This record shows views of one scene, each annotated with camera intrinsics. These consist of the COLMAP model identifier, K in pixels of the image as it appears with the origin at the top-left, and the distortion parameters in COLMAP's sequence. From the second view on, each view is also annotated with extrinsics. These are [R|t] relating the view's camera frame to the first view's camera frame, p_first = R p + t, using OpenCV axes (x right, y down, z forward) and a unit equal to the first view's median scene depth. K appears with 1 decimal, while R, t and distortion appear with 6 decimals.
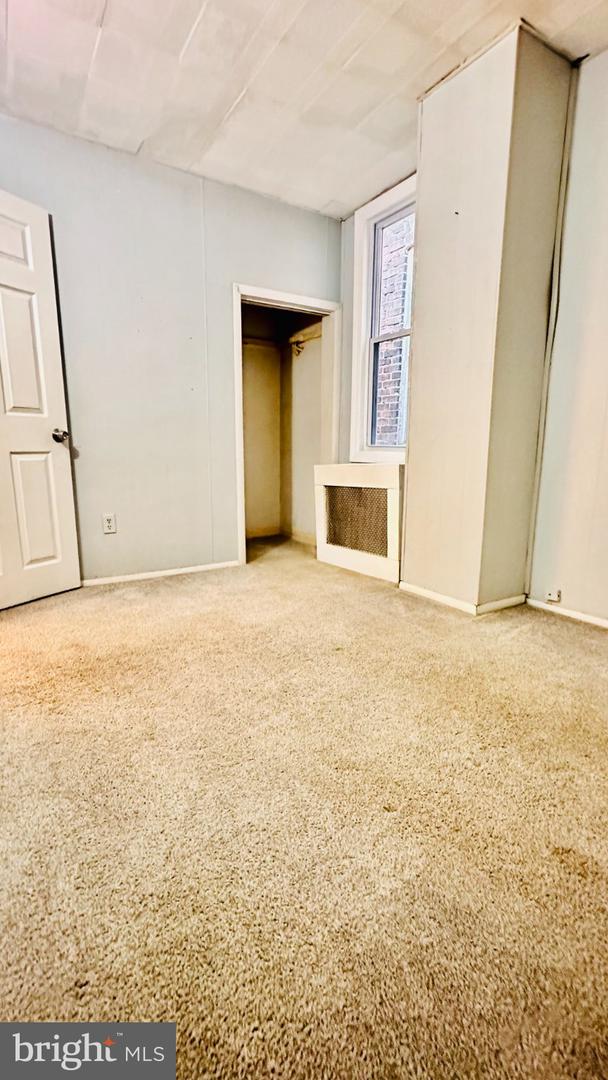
lens RADIAL K [[471.5, 0, 304.0], [0, 471.5, 540.0], [0, 0, 1]] dist [-0.002084, 0.000361]
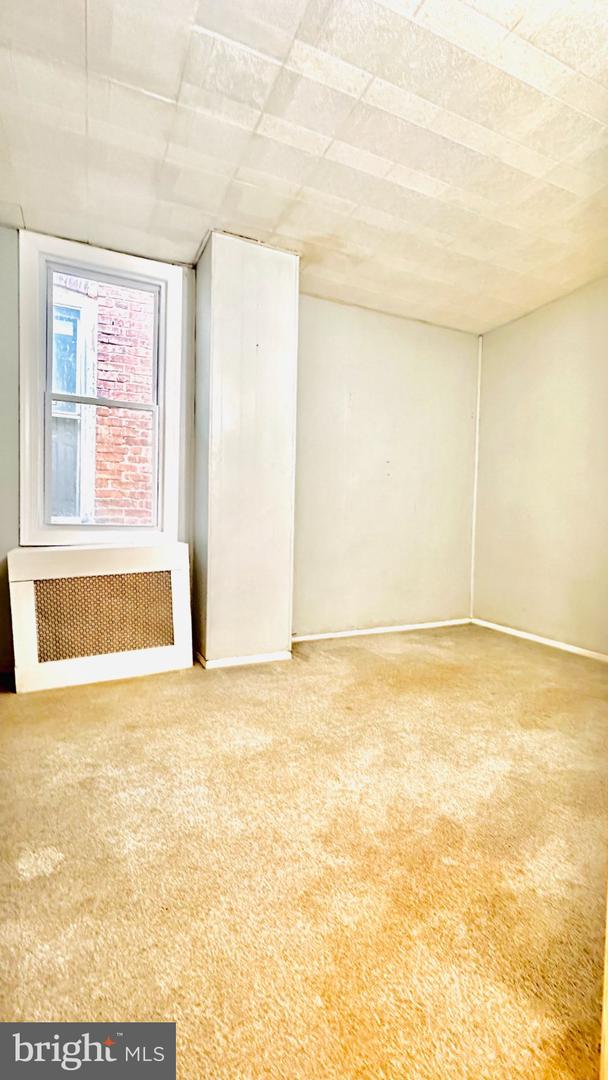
lens RADIAL K [[471.5, 0, 304.0], [0, 471.5, 540.0], [0, 0, 1]] dist [-0.002084, 0.000361]
pose [[0.145768, -0.043591, 0.988358, -0.702094], [0.181247, 0.983297, 0.016636, -0.136128], [-0.972575, 0.176712, 0.151234, 0.588704]]
